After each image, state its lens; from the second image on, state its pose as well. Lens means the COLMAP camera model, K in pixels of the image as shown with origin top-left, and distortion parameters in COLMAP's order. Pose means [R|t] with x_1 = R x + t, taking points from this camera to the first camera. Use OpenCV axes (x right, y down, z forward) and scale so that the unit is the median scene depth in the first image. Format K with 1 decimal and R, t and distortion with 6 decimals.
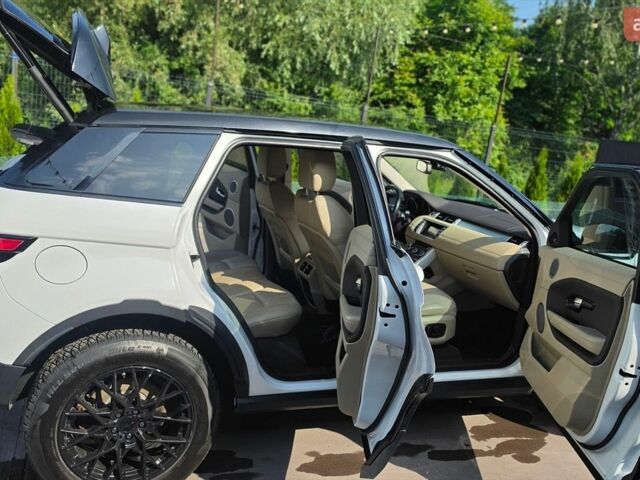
lens RADIAL K [[602.0, 0, 304.5], [0, 602.0, 239.0], [0, 0, 1]] dist [0.149385, -0.302728]
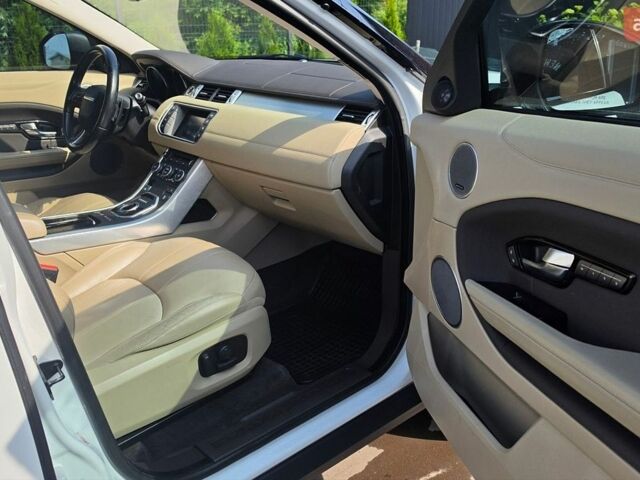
lens RADIAL K [[602.0, 0, 304.5], [0, 602.0, 239.0], [0, 0, 1]] dist [0.149385, -0.302728]
pose [[0.942561, -0.237660, 0.234724, 0.181449], [0.192262, 0.960624, 0.200592, -0.006736], [-0.273155, -0.143942, 0.951140, 0.560482]]
